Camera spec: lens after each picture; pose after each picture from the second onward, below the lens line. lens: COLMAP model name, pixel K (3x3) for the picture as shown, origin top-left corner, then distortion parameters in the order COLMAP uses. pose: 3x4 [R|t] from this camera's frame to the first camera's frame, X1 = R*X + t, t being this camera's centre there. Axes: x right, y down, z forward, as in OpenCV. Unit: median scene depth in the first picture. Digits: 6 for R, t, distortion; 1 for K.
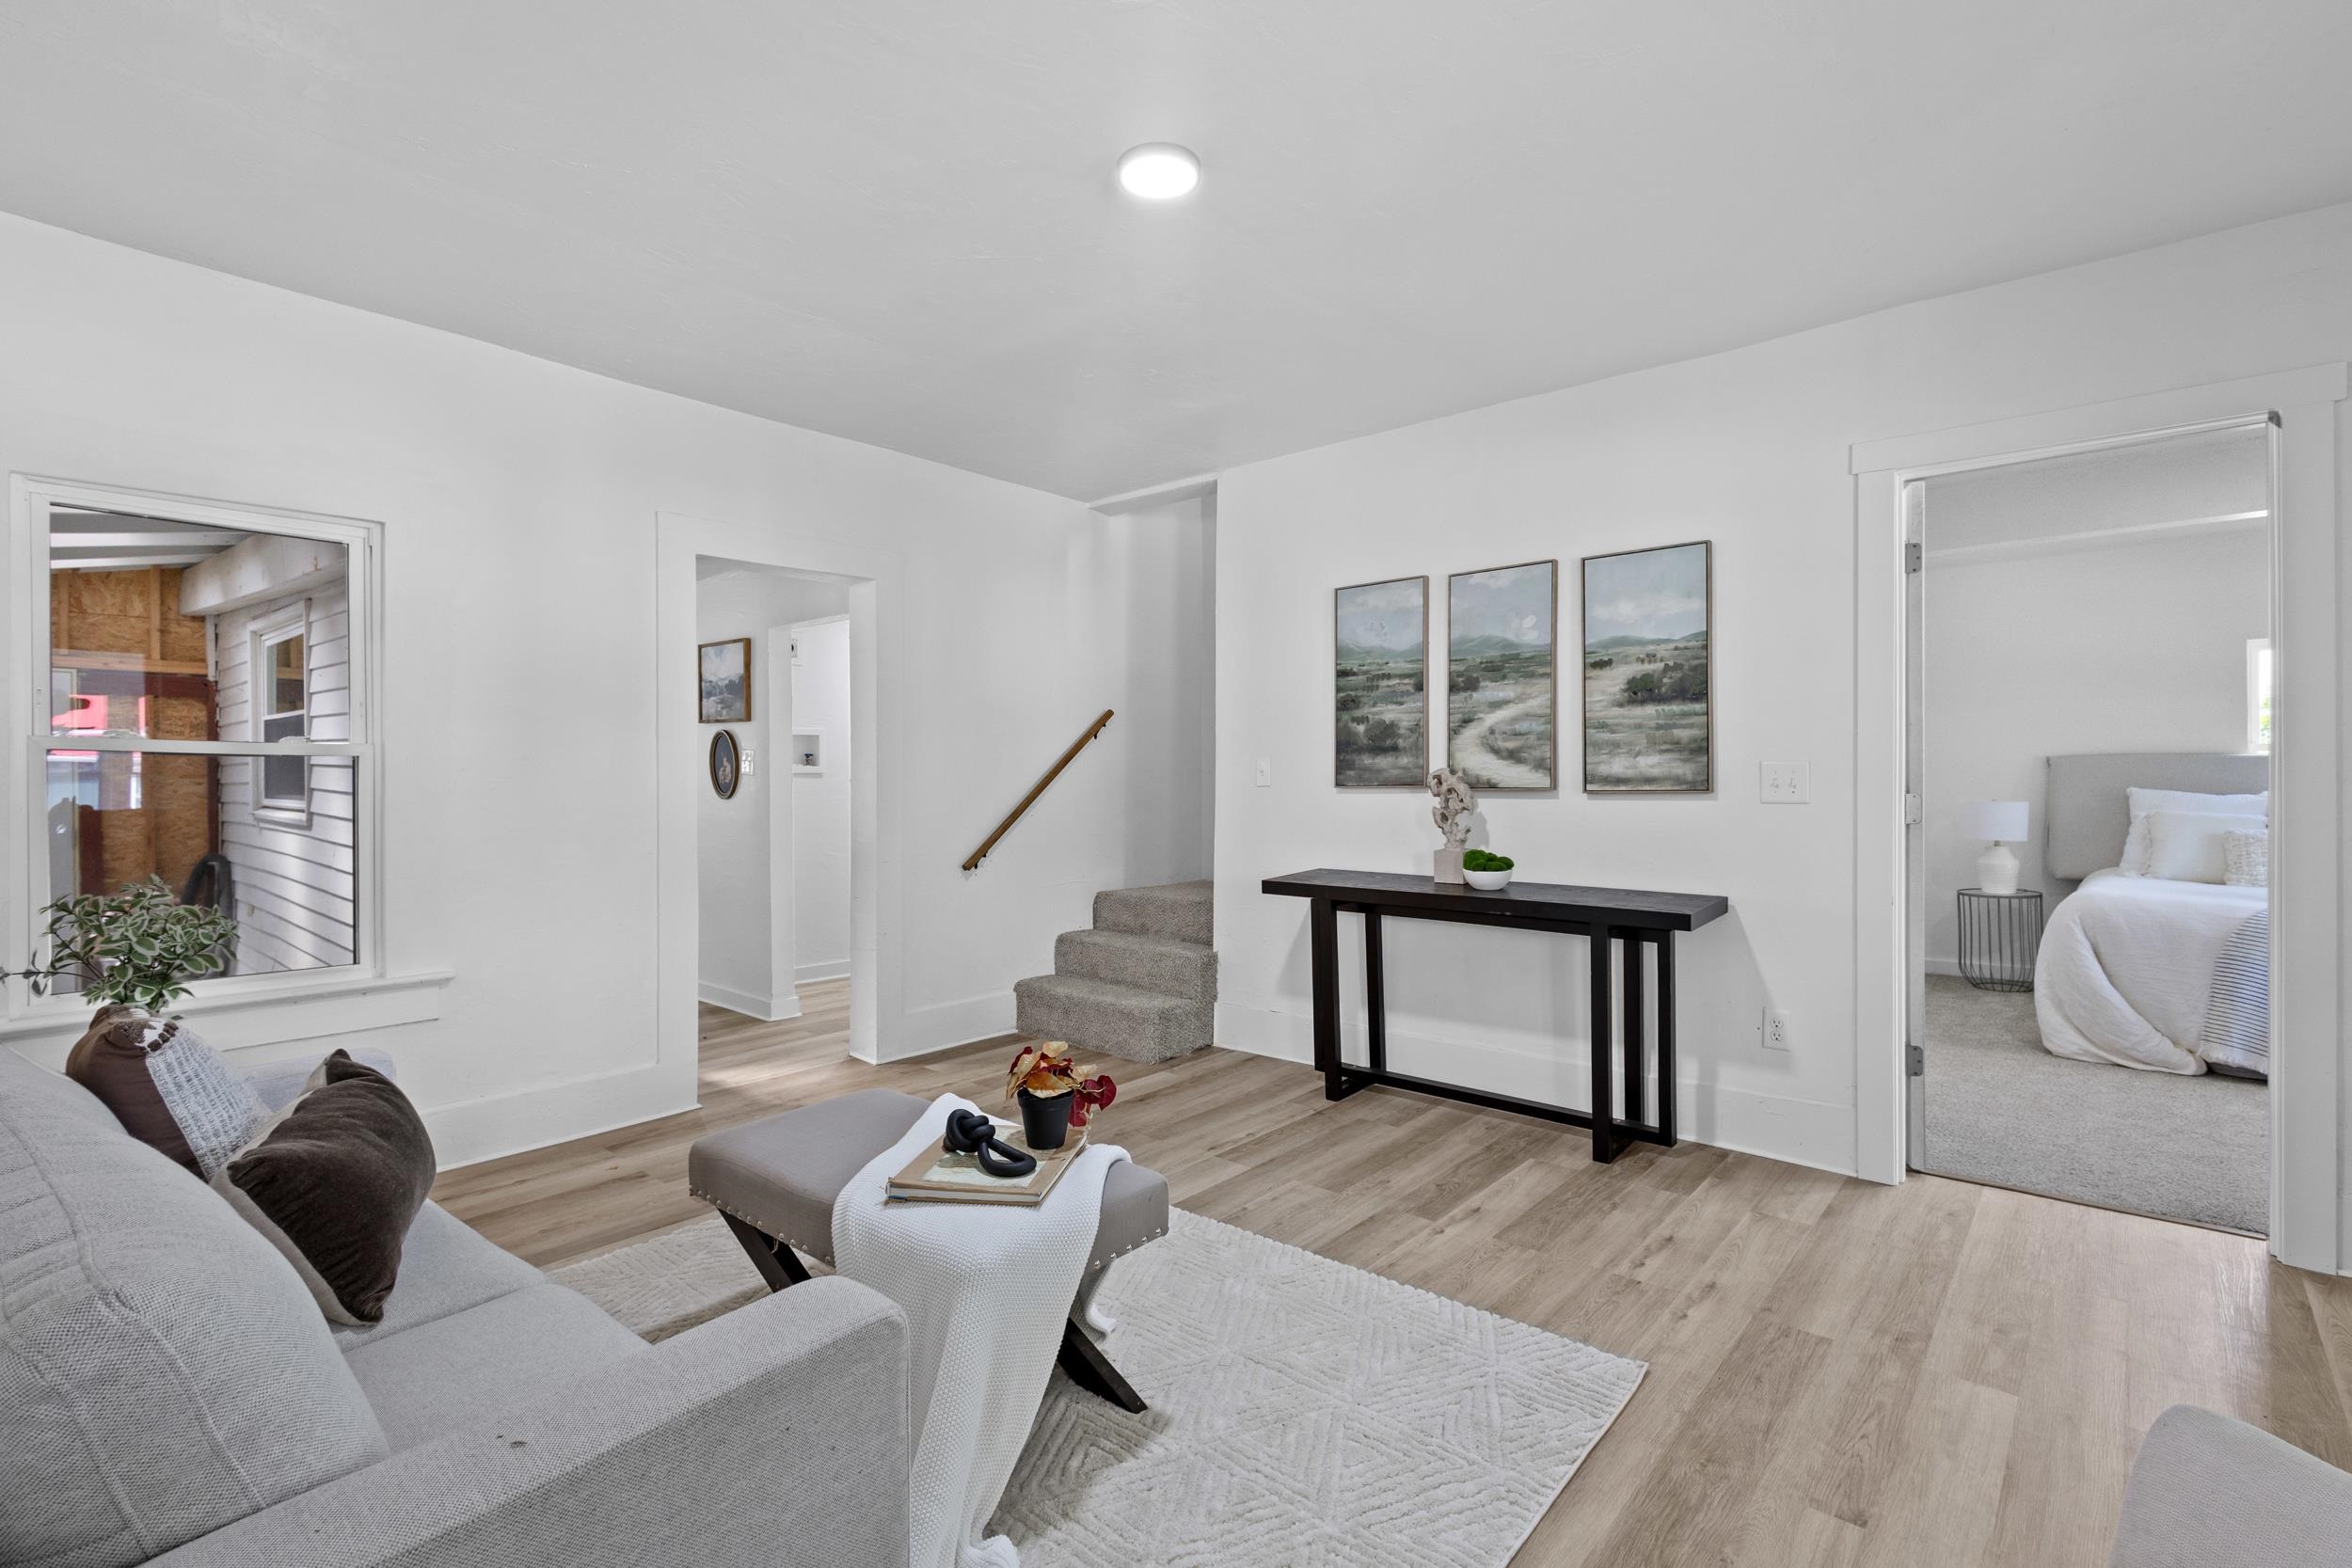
lens RADIAL K [[1077.4, 0, 1172.7], [0, 1077.4, 779.7], [0, 0, 1]] dist [0.010573, -0.002990]
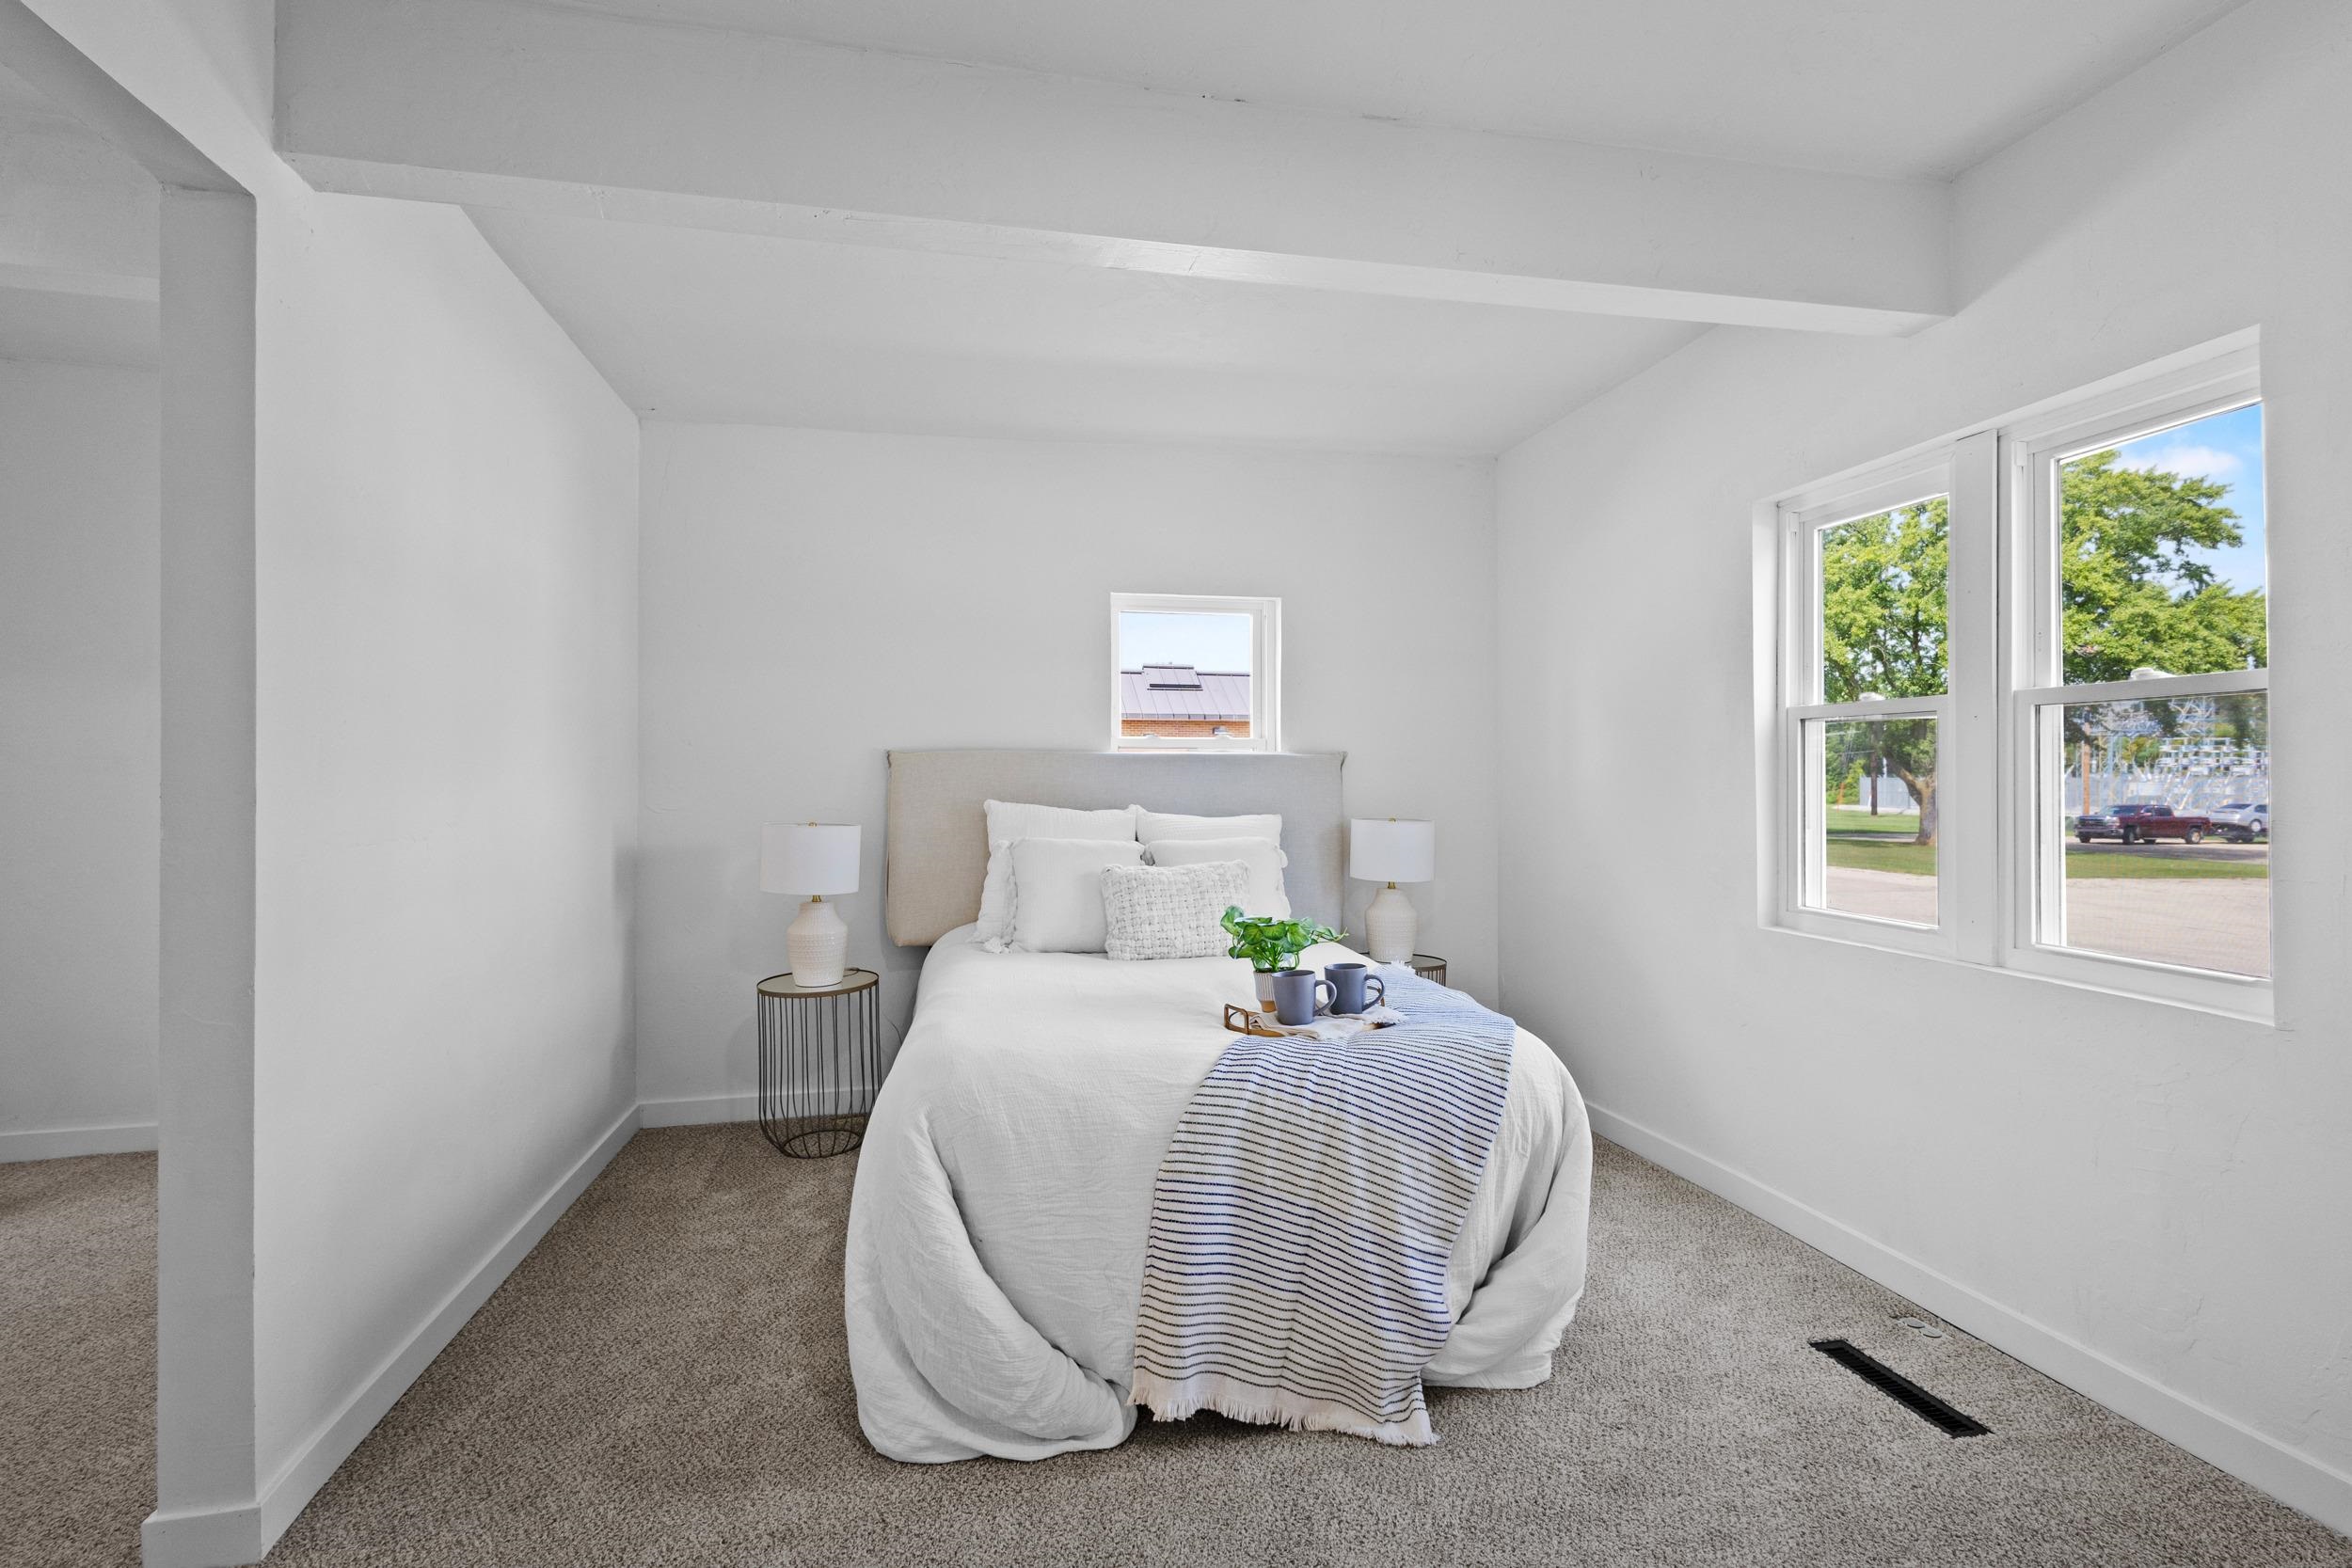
lens RADIAL K [[1095.9, 0, 1171.0], [0, 1095.9, 778.8], [0, 0, 1]] dist [-0.001592, -0.000015]
pose [[0.610549, -0.000196, 0.791978, 0.649745], [-0.001793, 0.999997, 0.001630, -0.010195], [-0.791976, -0.002416, 0.610547, 0.774816]]
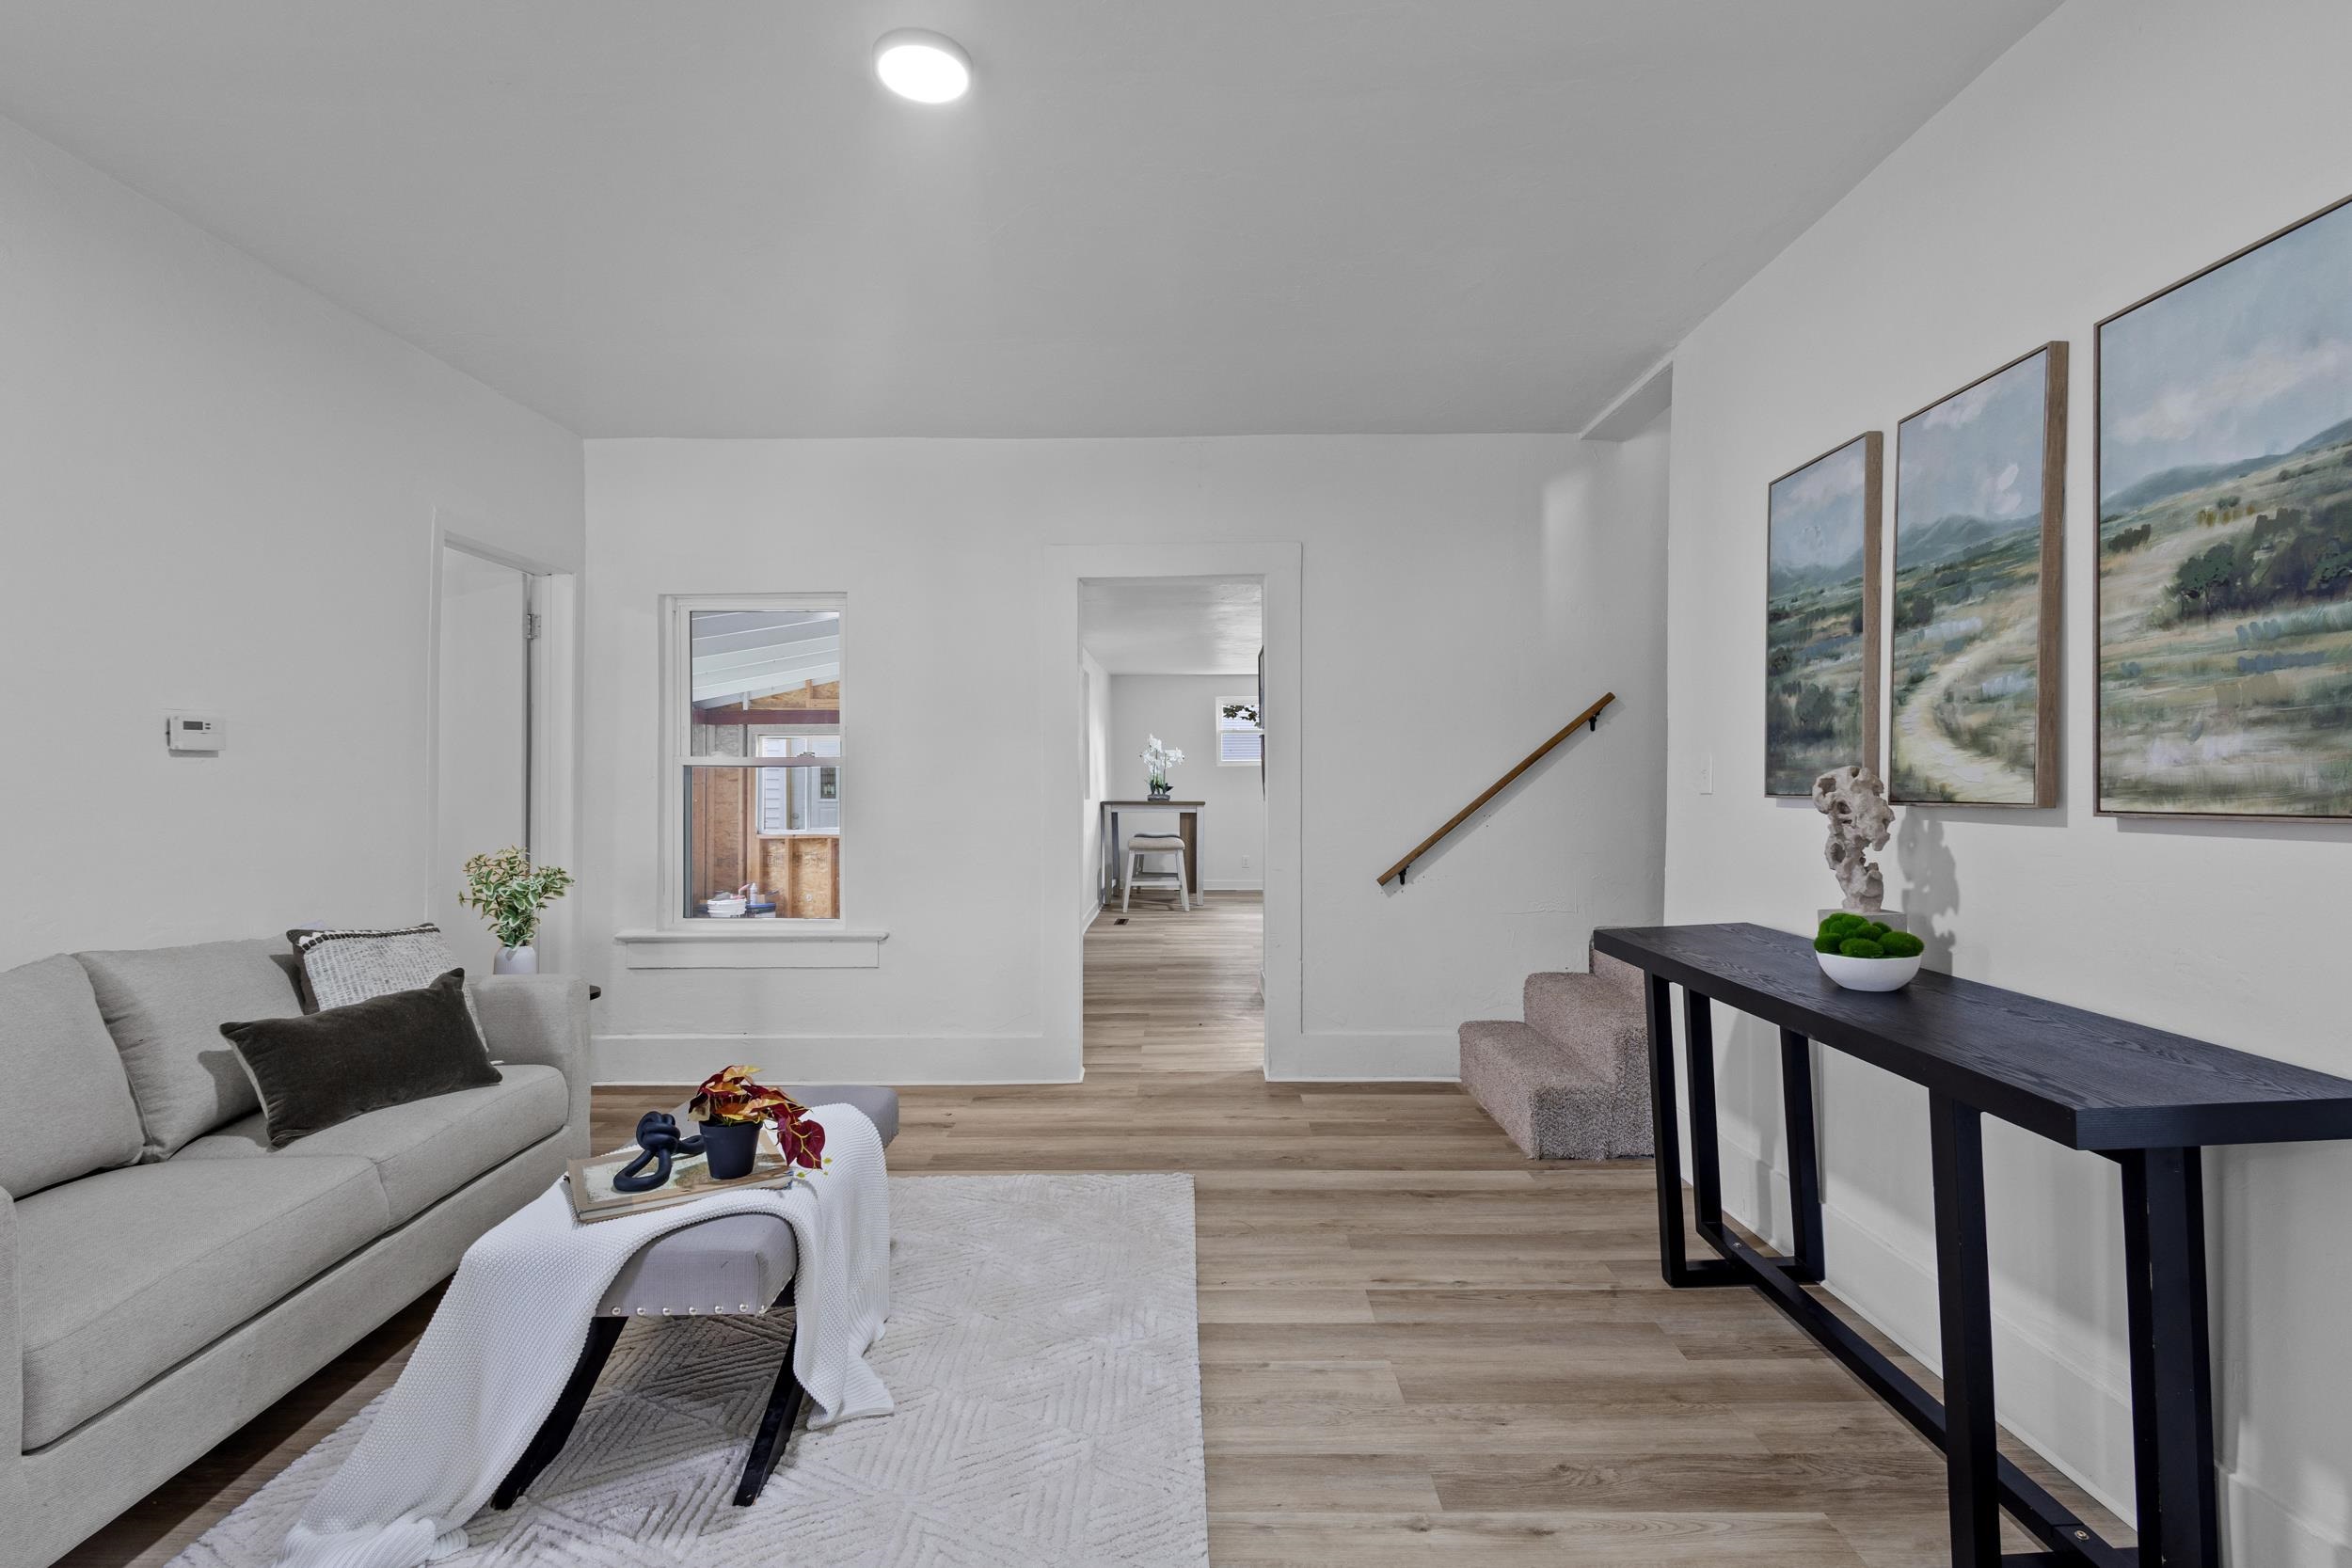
lens RADIAL K [[1077.4, 0, 1174.9], [0, 1077.4, 775.3], [0, 0, 1]] dist [0.010573, -0.002990]
pose [[0.649947, -0.002926, -0.759974, 0.457977], [0.000545, 0.999994, -0.003384, -0.004128], [0.759979, 0.001786, 0.649945, 0.363220]]
